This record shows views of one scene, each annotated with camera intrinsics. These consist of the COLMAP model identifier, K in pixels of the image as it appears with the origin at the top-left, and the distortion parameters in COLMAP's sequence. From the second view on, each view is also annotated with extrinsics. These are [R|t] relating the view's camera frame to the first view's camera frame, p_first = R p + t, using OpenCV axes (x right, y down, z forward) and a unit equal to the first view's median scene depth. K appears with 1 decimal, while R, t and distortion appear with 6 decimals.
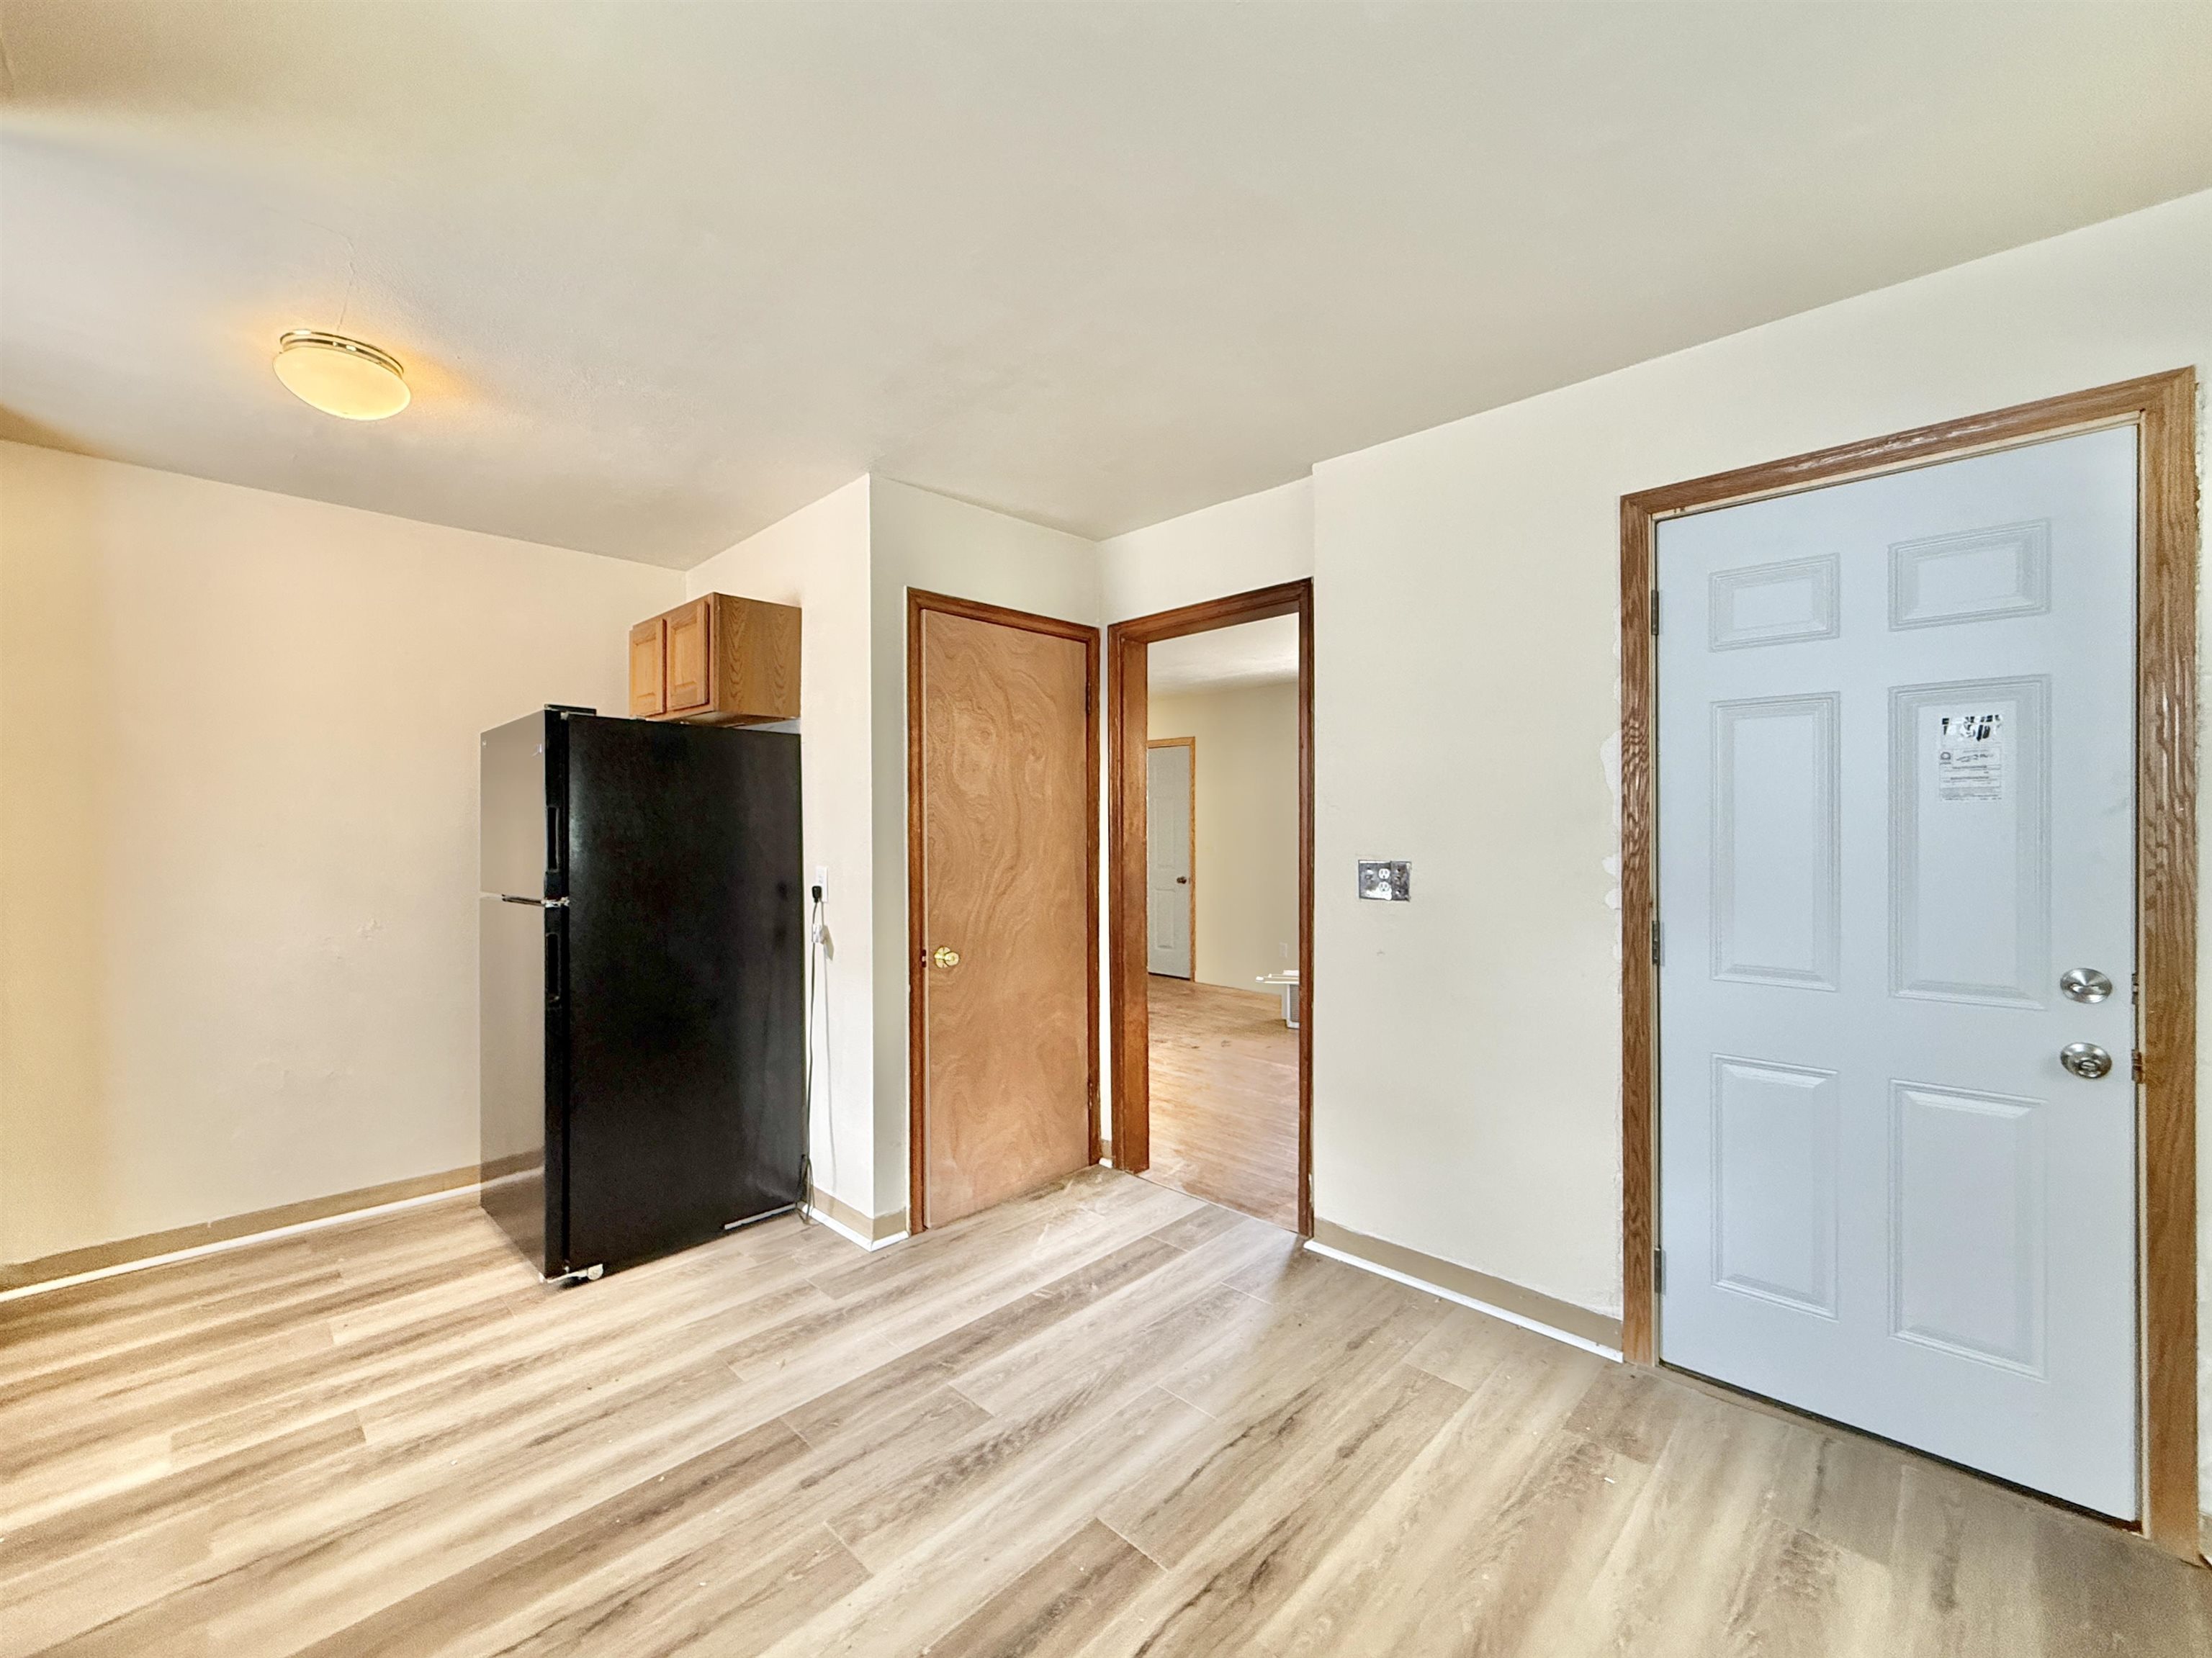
lens RADIAL K [[904.5, 0, 1097.6], [0, 904.5, 834.5], [0, 0, 1]] dist [0.001624, 0.000160]
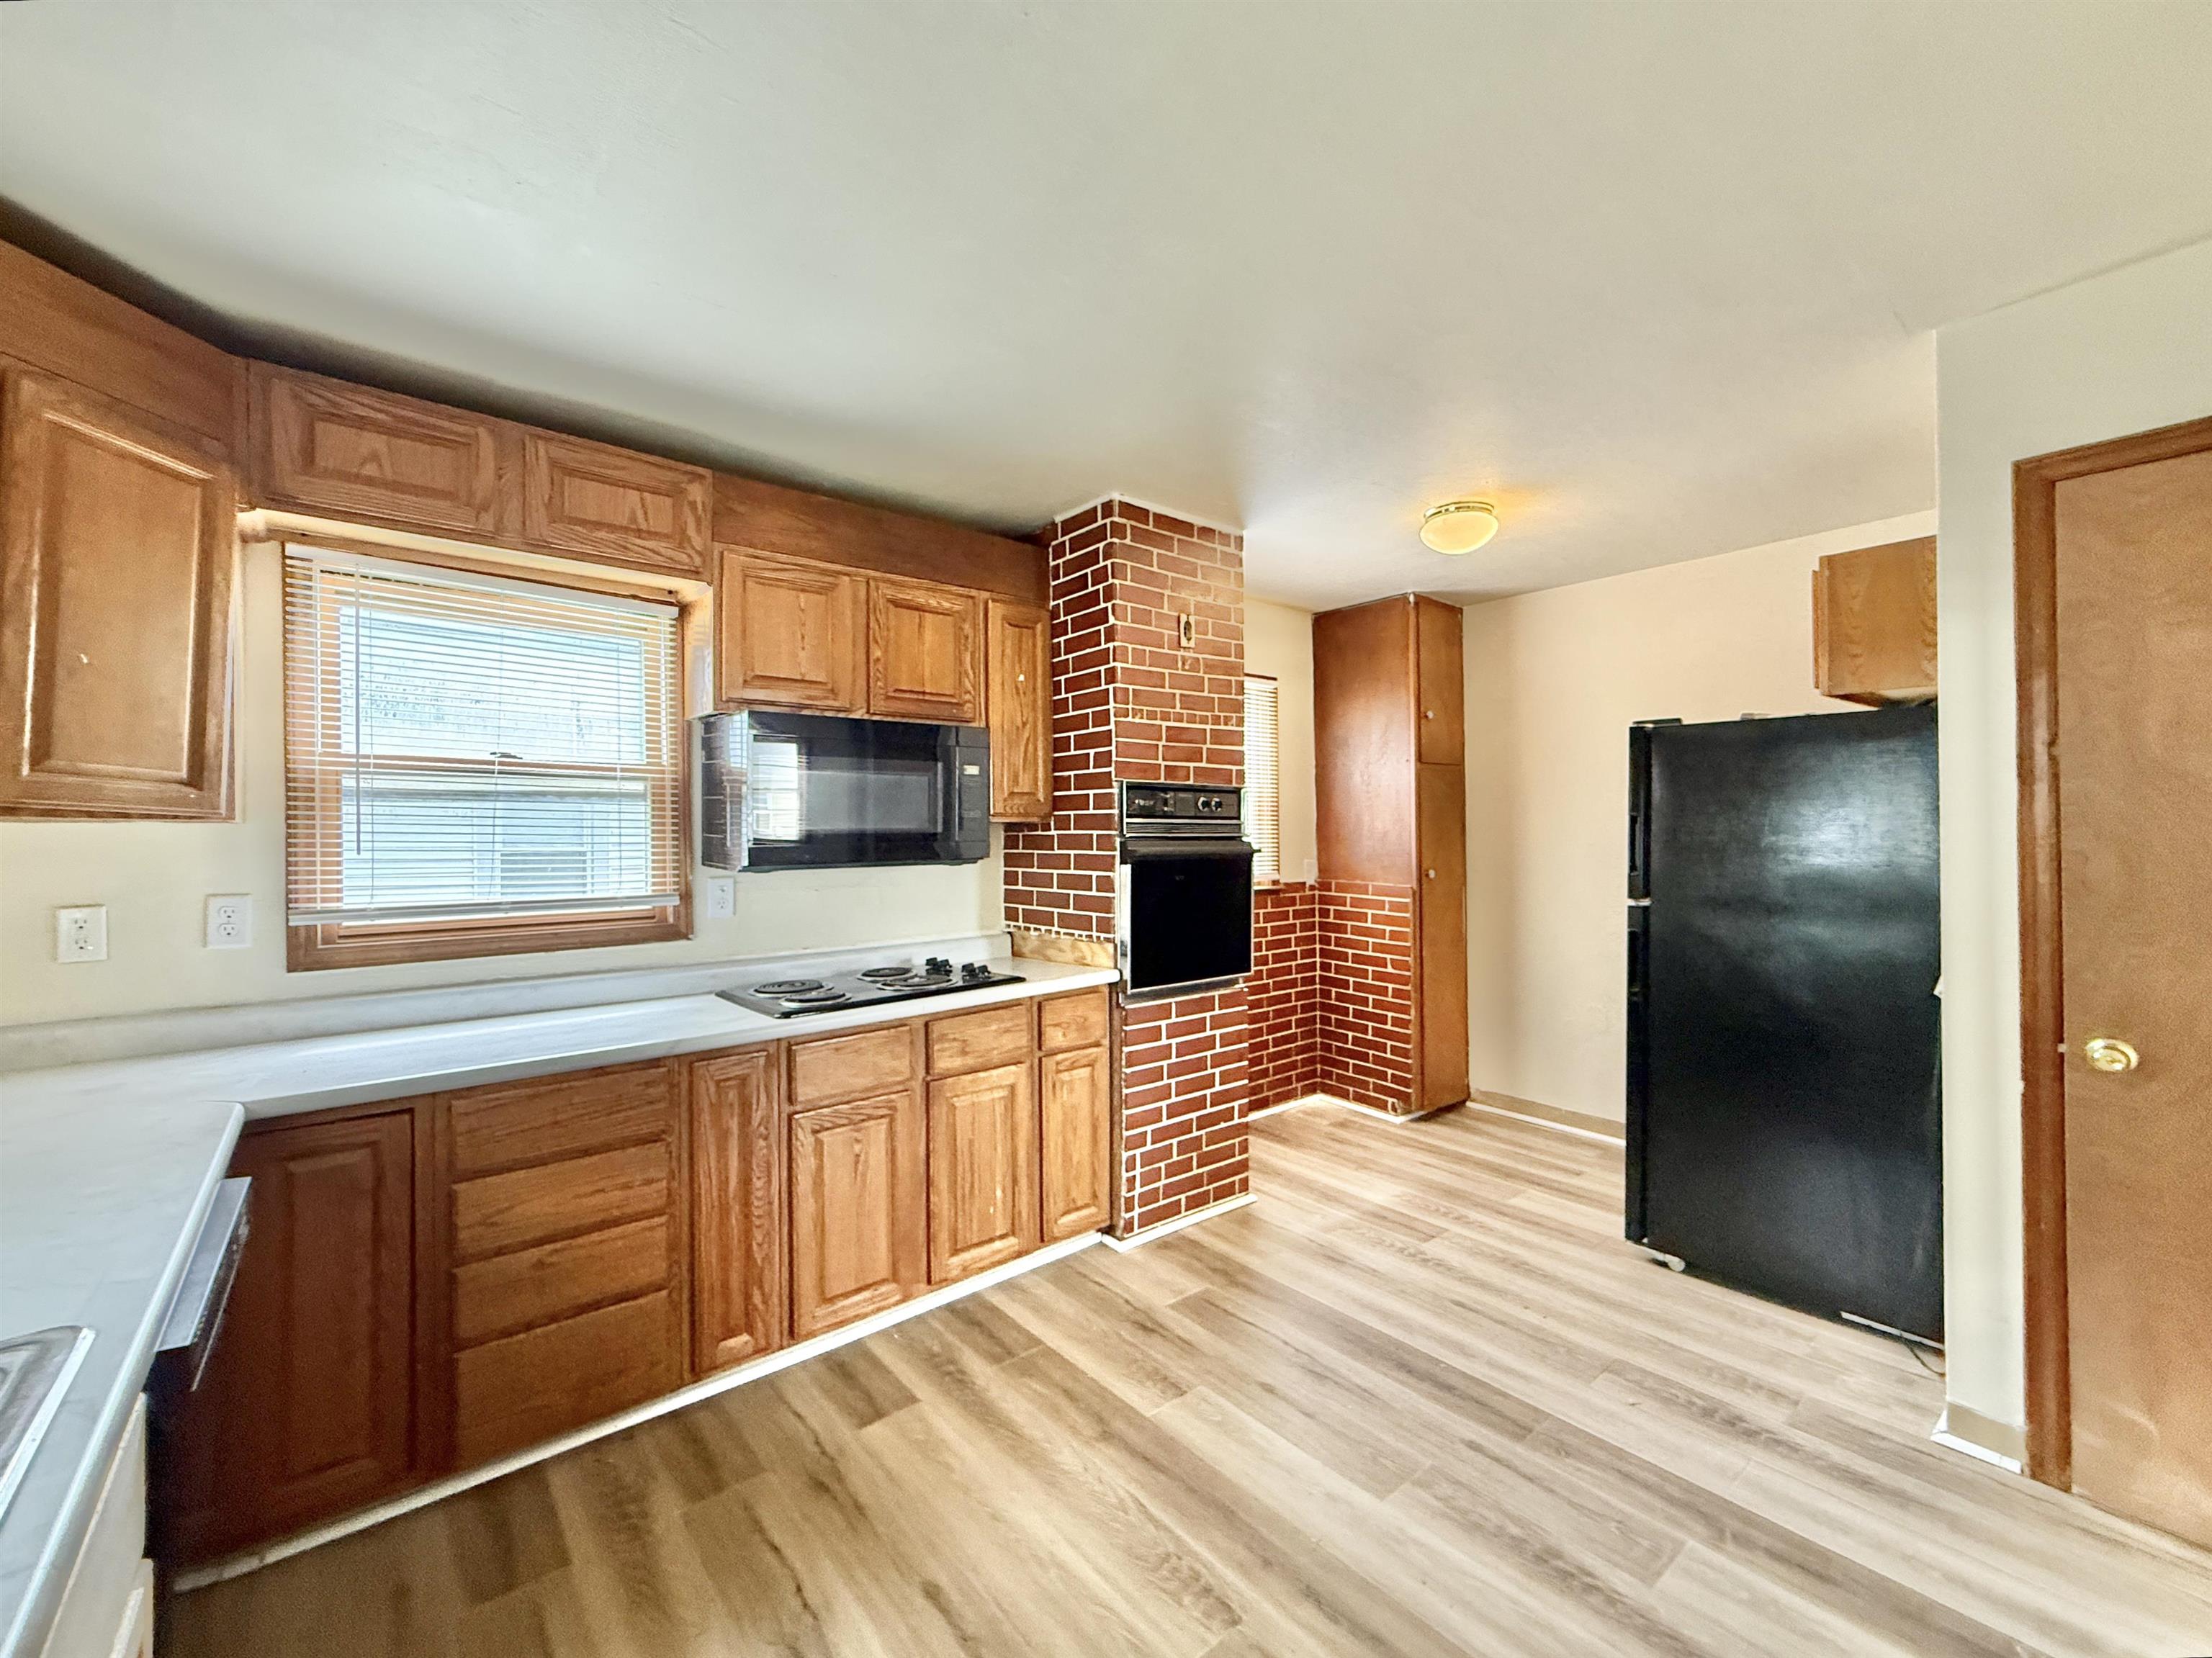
lens RADIAL K [[904.5, 0, 1097.6], [0, 904.5, 834.5], [0, 0, 1]] dist [0.001624, 0.000160]
pose [[-0.115021, 0.005323, -0.993349, 0.660672], [0.003435, 0.999982, 0.004961, -0.017262], [0.993357, -0.002841, -0.115037, 0.560508]]
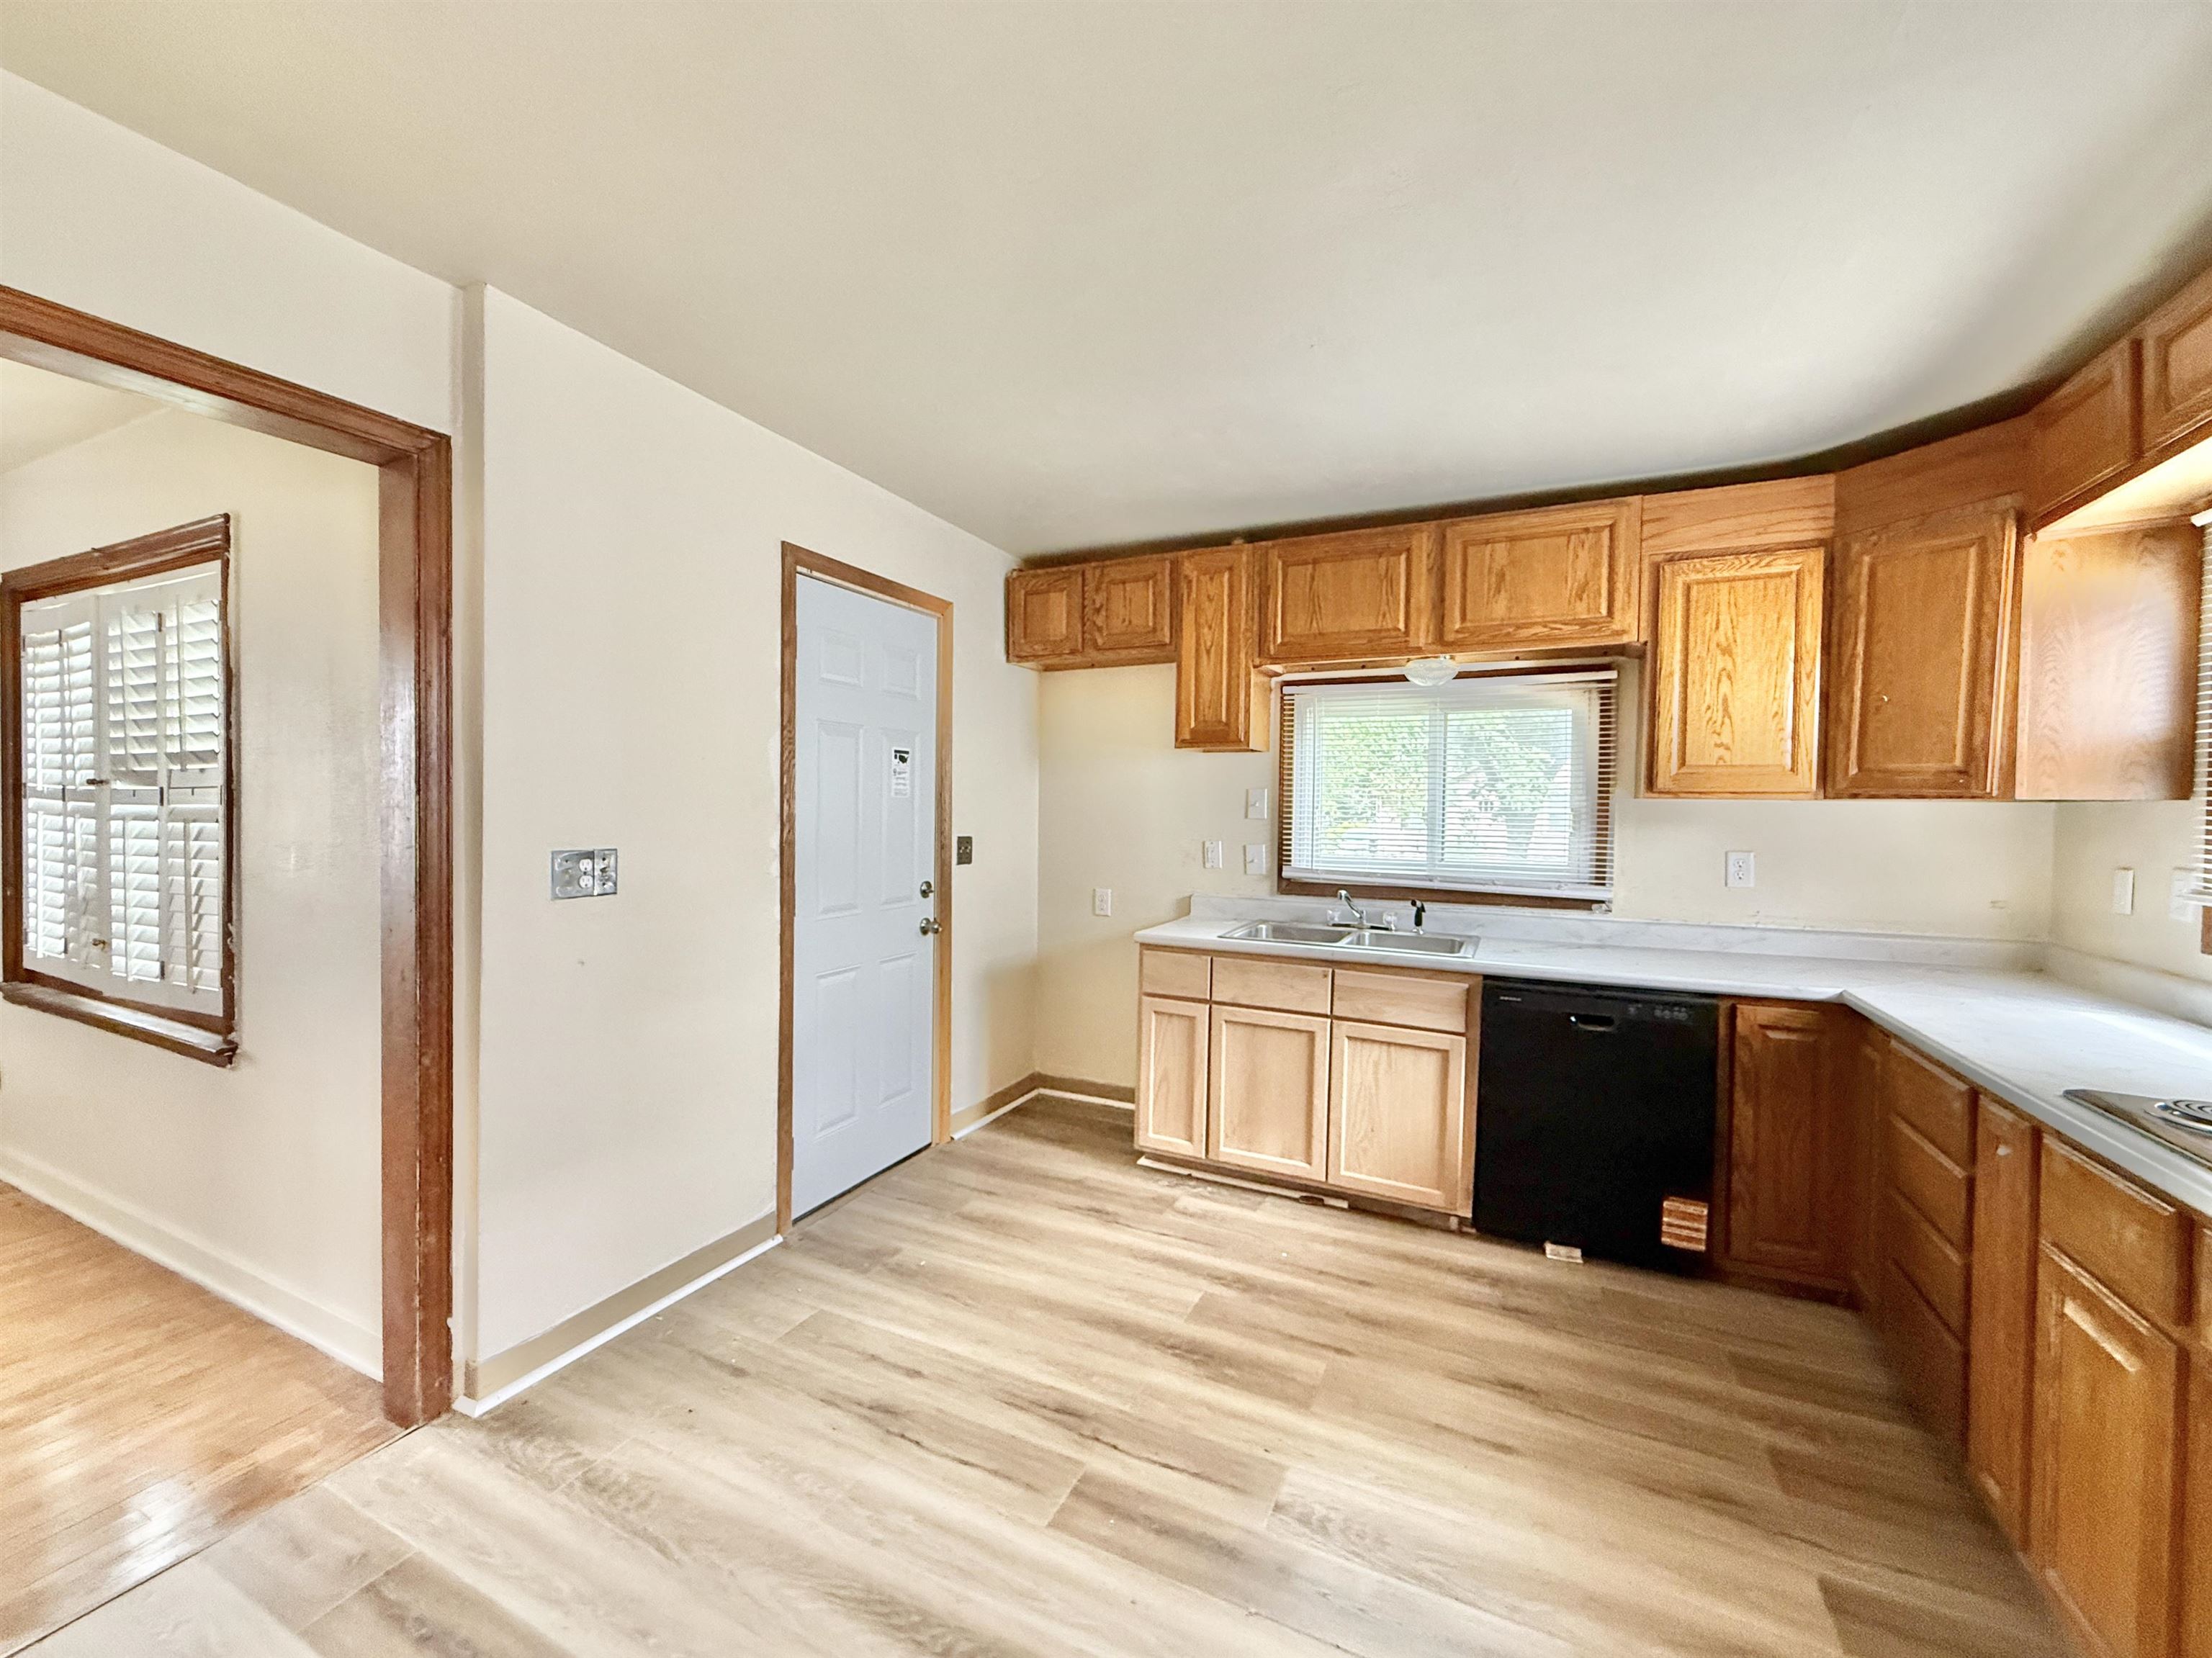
lens RADIAL K [[891.4, 0, 1099.9], [0, 891.4, 833.6], [0, 0, 1]] dist [-0.000024, 0.000201]
pose [[-0.315454, -0.025939, 0.948586, -0.708017], [-0.005238, 0.999659, 0.025594, -0.010050], [-0.948926, 0.003105, -0.315482, 0.972370]]
